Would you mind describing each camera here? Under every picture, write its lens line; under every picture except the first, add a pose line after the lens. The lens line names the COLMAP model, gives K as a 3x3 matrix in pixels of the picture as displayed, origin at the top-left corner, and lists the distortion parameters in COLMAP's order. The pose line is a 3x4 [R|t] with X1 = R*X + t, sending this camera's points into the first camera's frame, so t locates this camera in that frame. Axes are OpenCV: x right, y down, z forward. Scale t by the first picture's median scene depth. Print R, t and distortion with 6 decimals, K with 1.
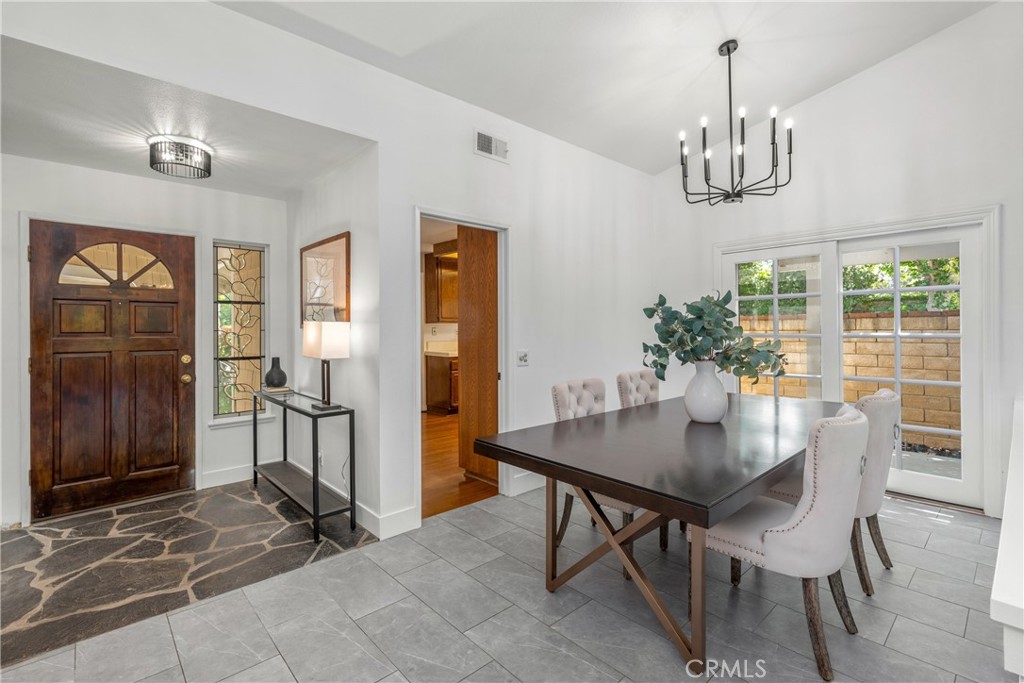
lens RADIAL K [[473.4, 0, 513.3], [0, 473.4, 332.6], [0, 0, 1]] dist [0.002360, -0.000098]
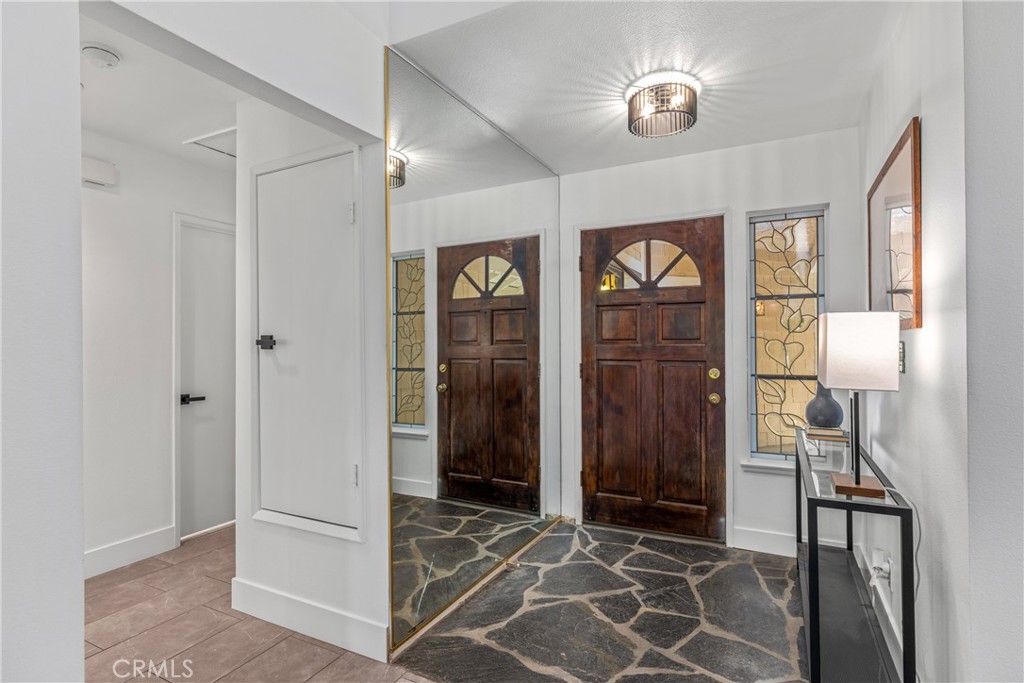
lens RADIAL K [[510.5, 0, 513.4], [0, 510.5, 340.0], [0, 0, 1]] dist [0.004926, -0.000206]
pose [[0.347903, -0.005170, -0.937516, -0.016530], [-0.007541, 0.999937, -0.008312, 0.011262], [0.937500, 0.009962, 0.347842, 0.439934]]
